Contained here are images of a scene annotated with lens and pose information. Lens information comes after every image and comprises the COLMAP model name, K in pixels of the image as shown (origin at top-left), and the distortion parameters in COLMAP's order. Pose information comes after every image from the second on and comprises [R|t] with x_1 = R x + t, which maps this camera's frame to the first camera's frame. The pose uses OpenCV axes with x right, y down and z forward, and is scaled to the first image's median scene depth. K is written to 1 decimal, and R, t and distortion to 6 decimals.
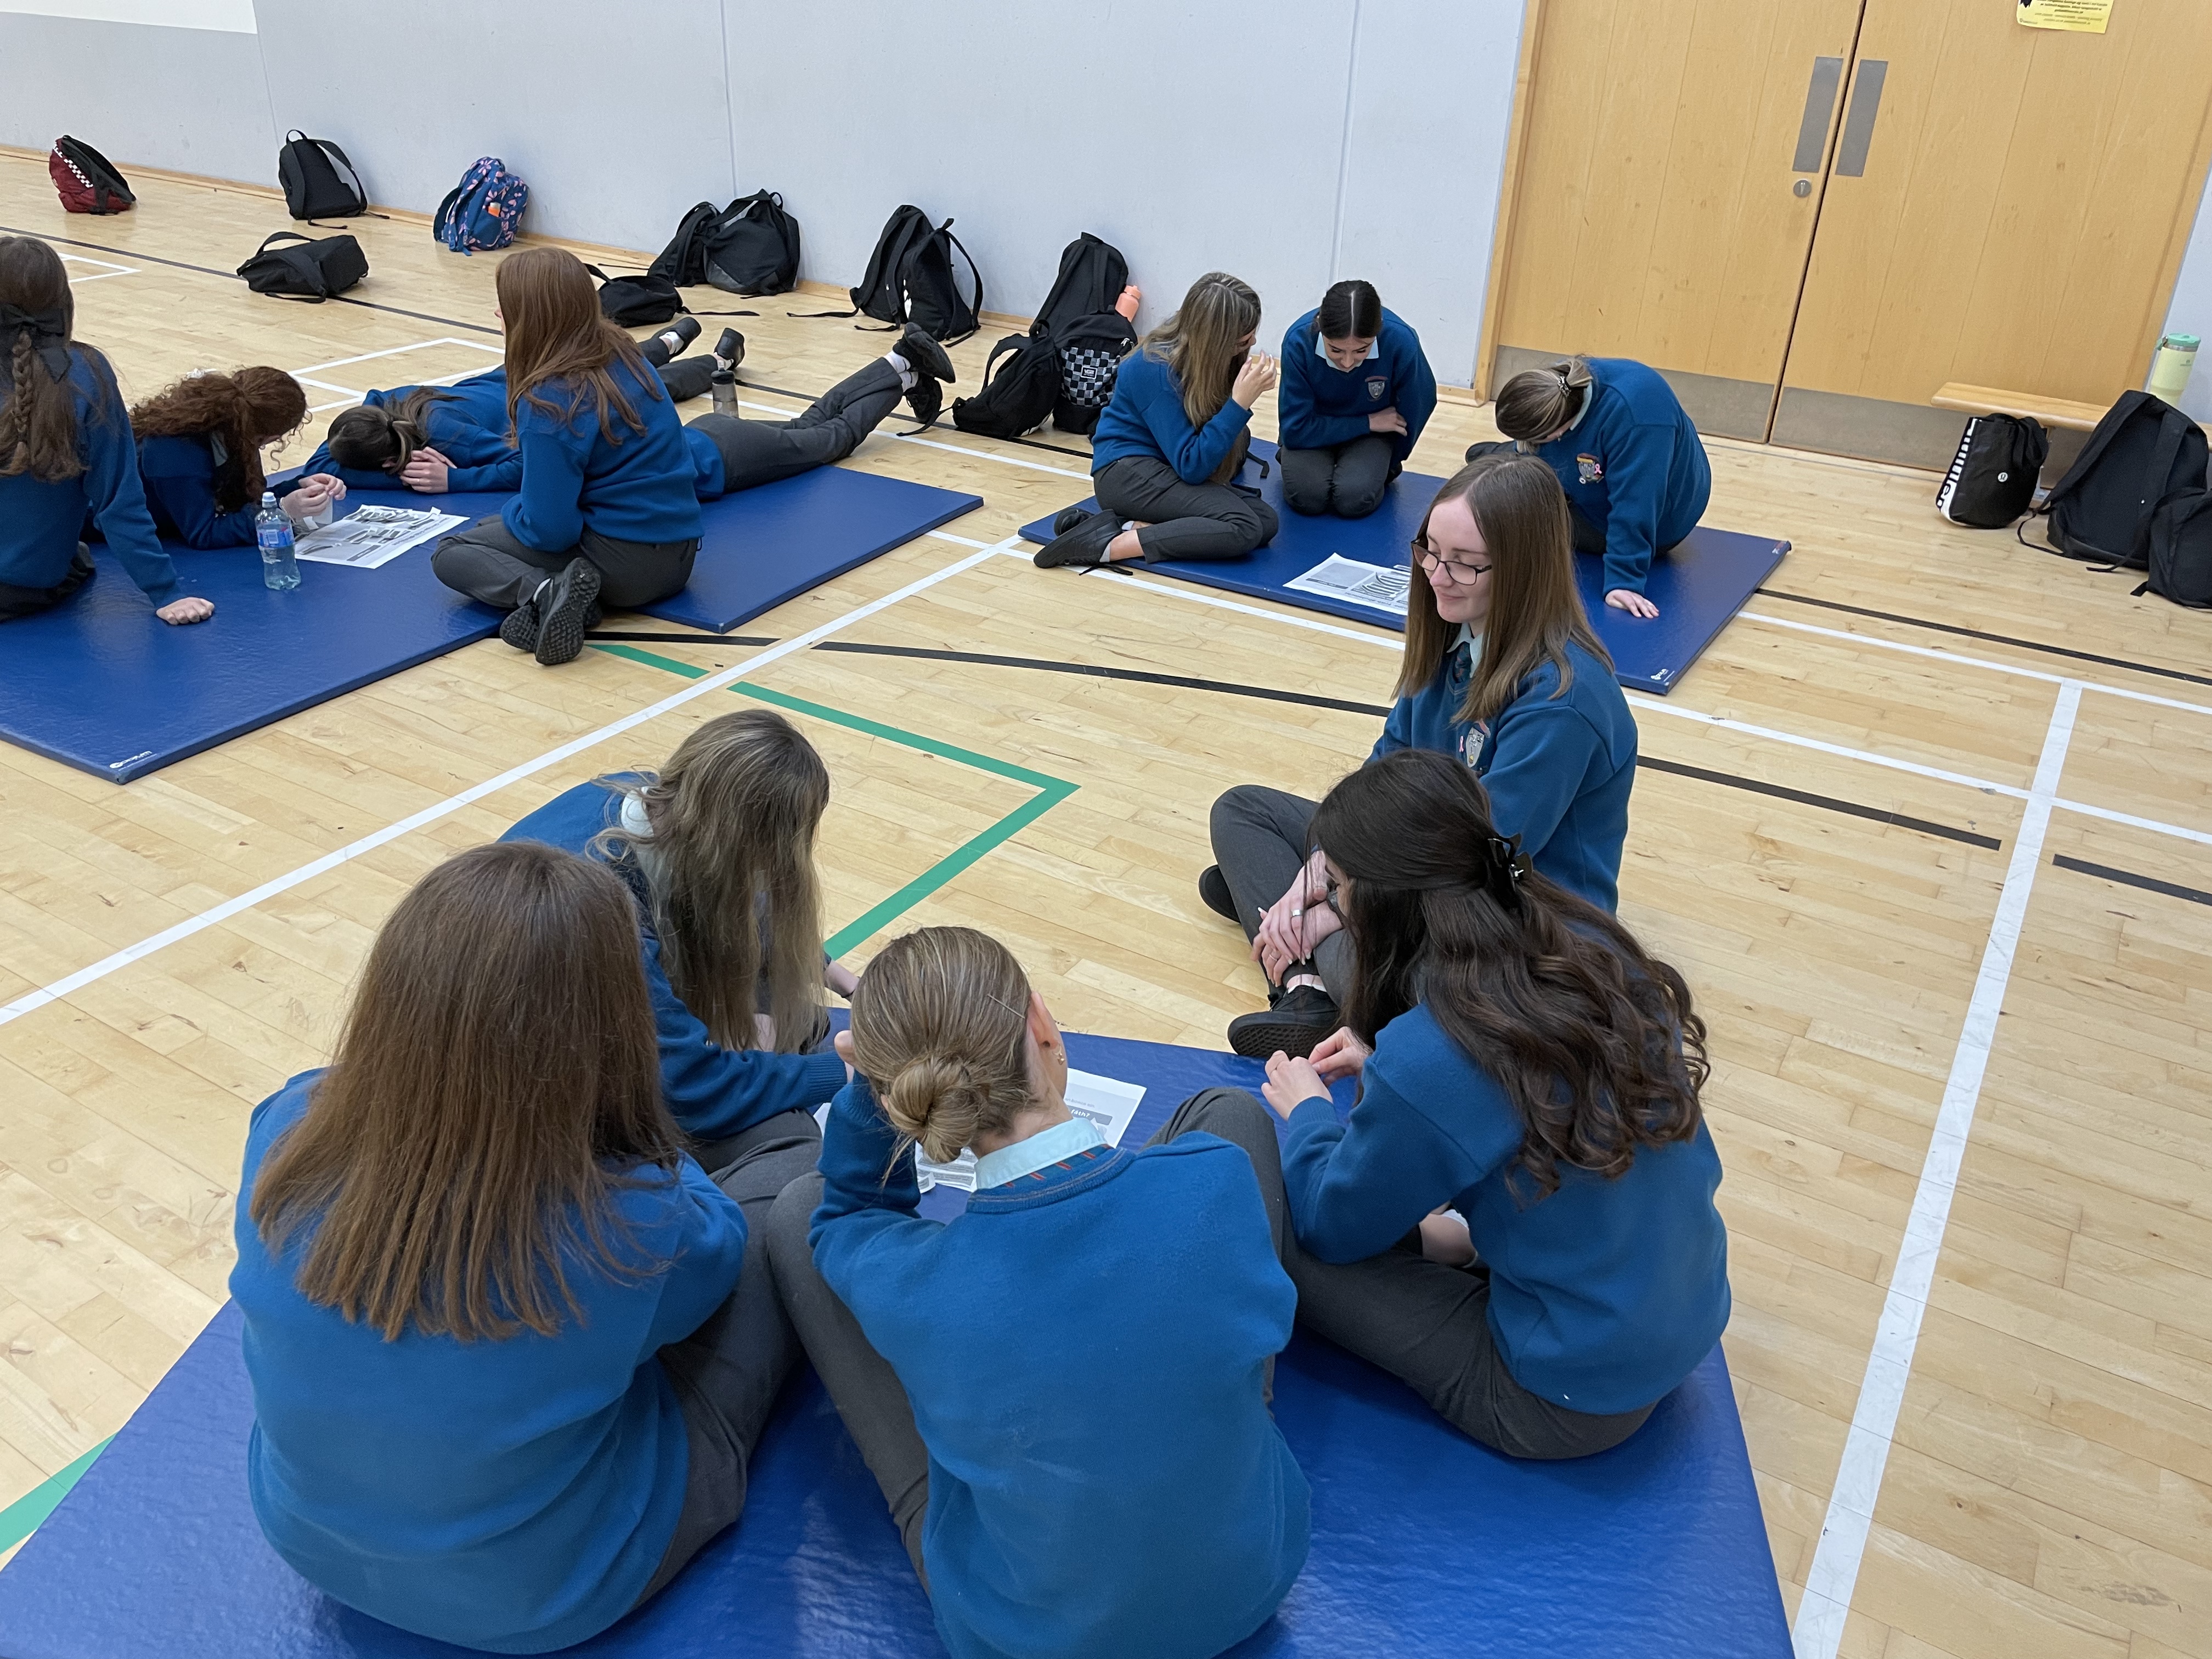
lens RADIAL K [[1683.8, 0, 1102.6], [0, 1683.8, 798.6], [0, 0, 1]] dist [0.086771, -0.123215]
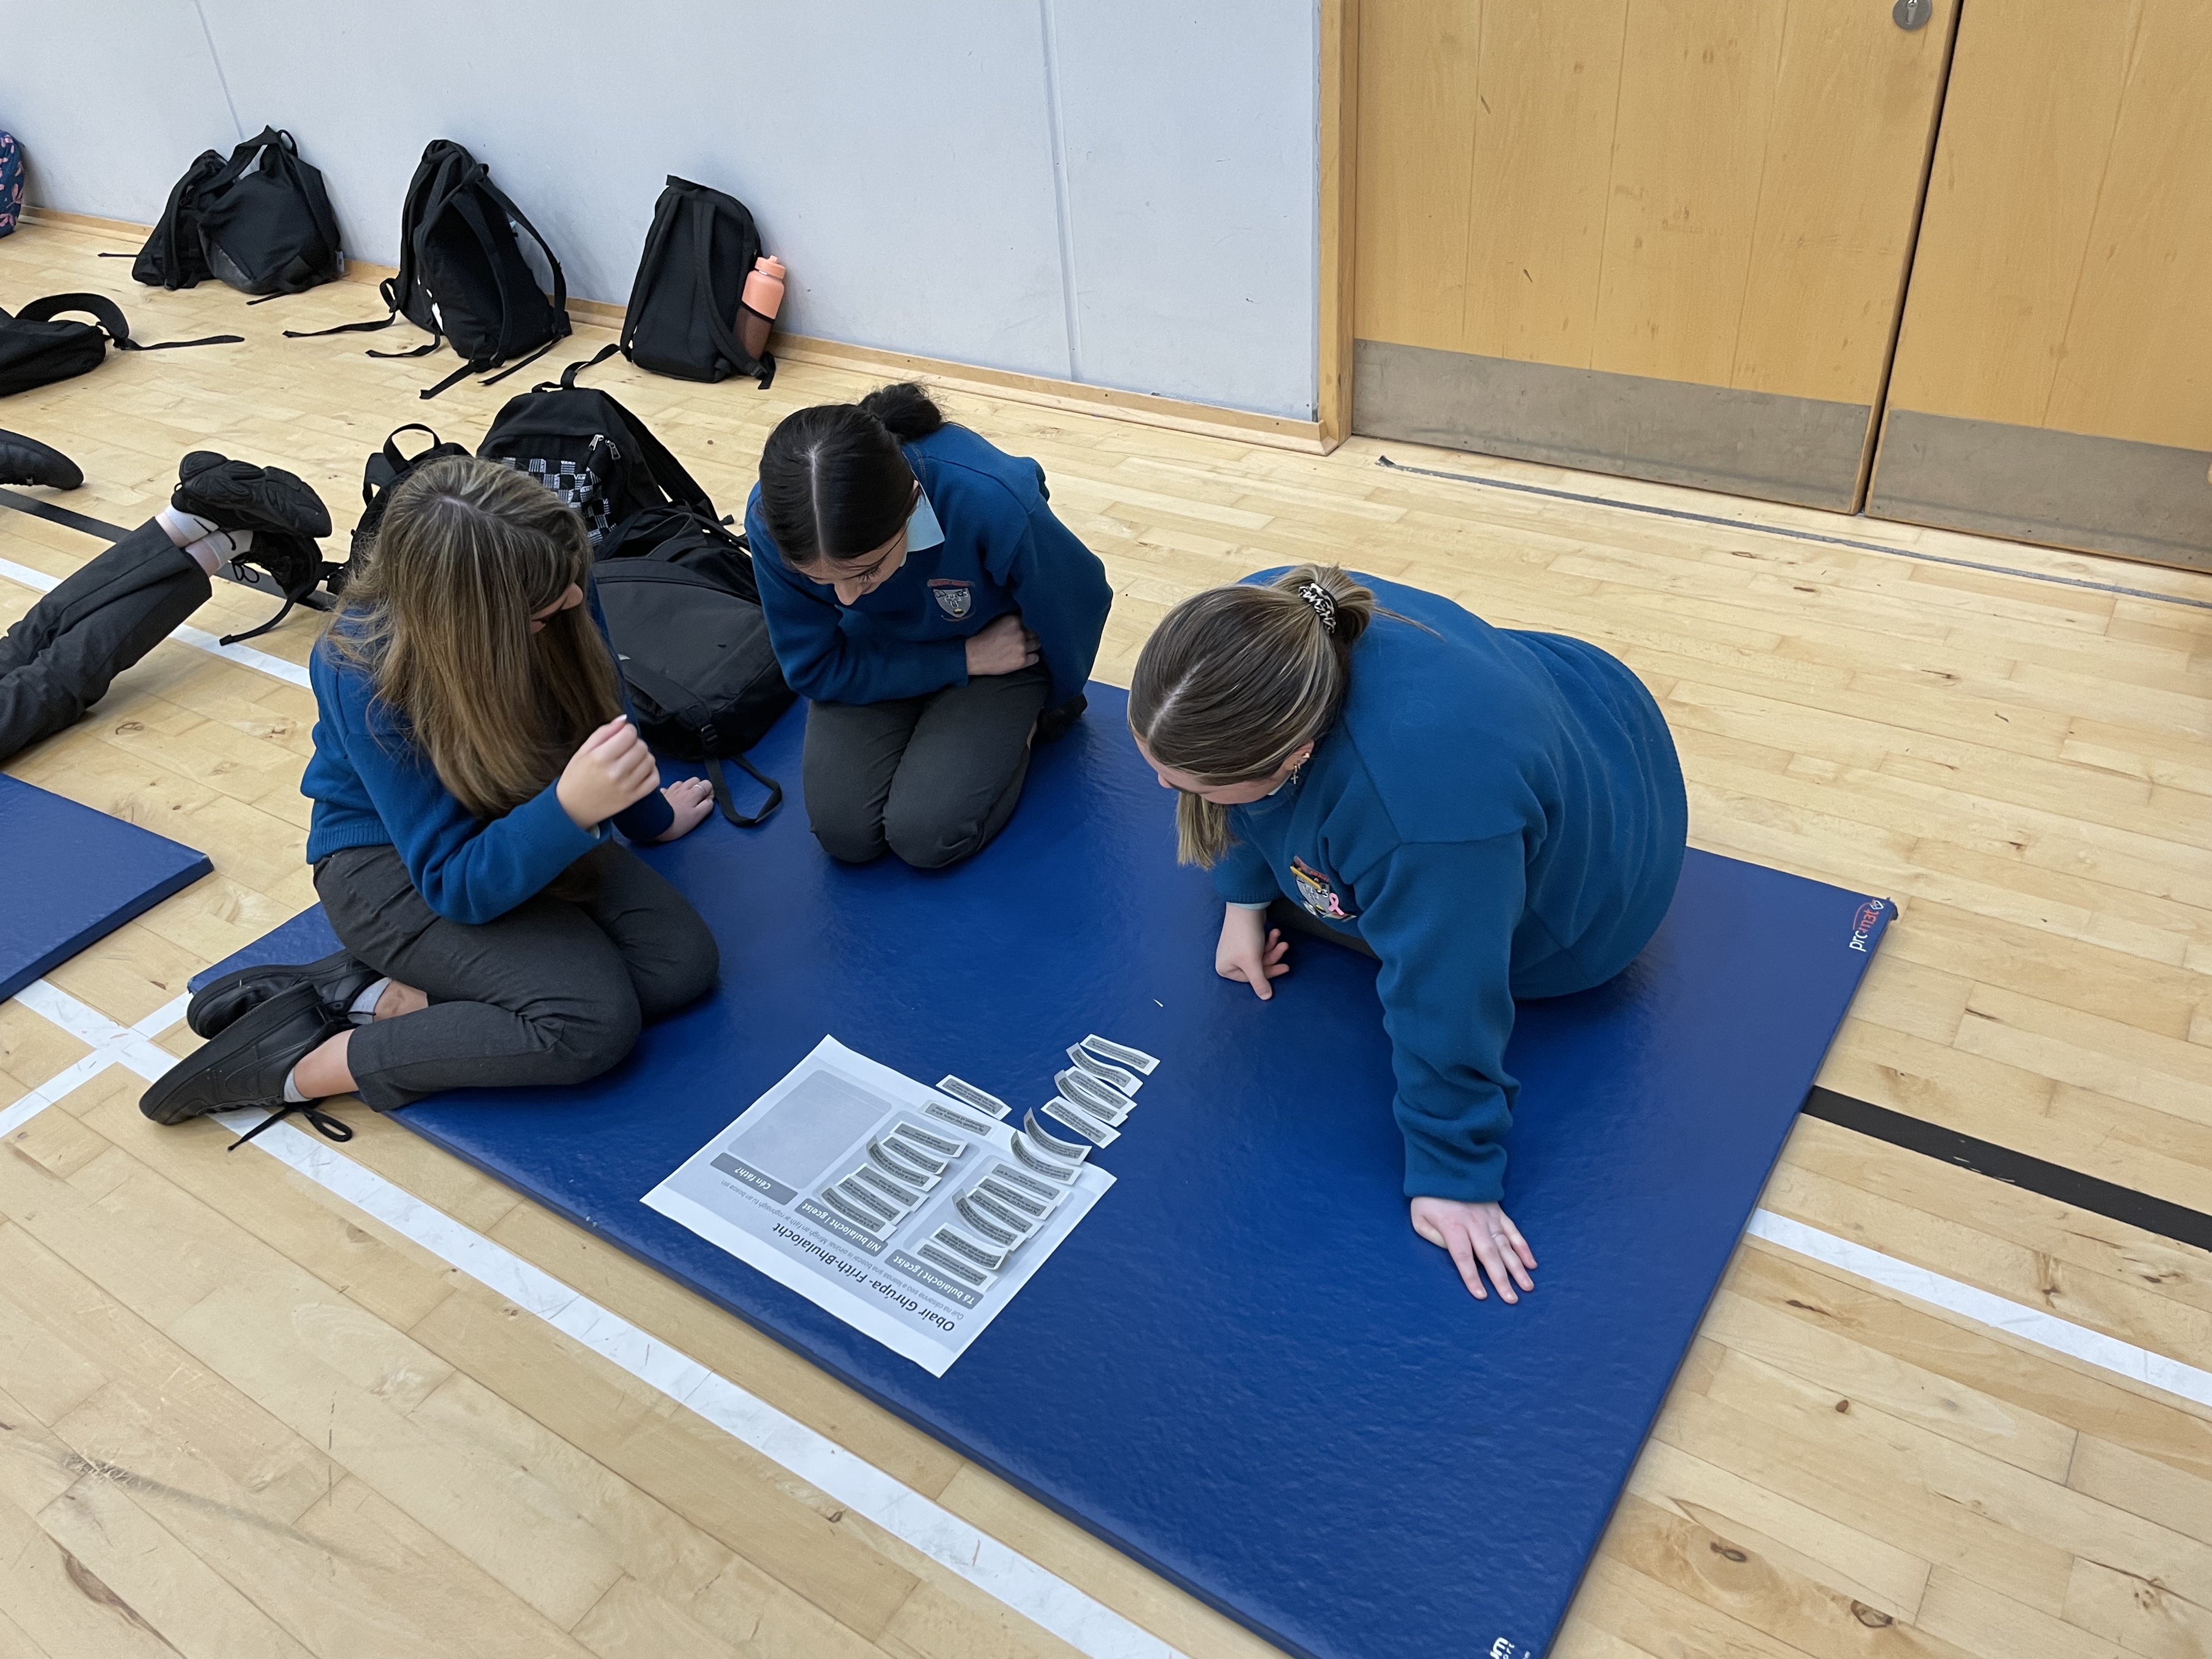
lens RADIAL K [[1683.8, 0, 1102.6], [0, 1683.8, 798.6], [0, 0, 1]] dist [0.086771, -0.123215]
pose [[0.993917, -0.069723, -0.085252, 0.206362], [0.079058, 0.990610, 0.111544, -0.205758], [0.076675, -0.117605, 0.990096, 0.475176]]
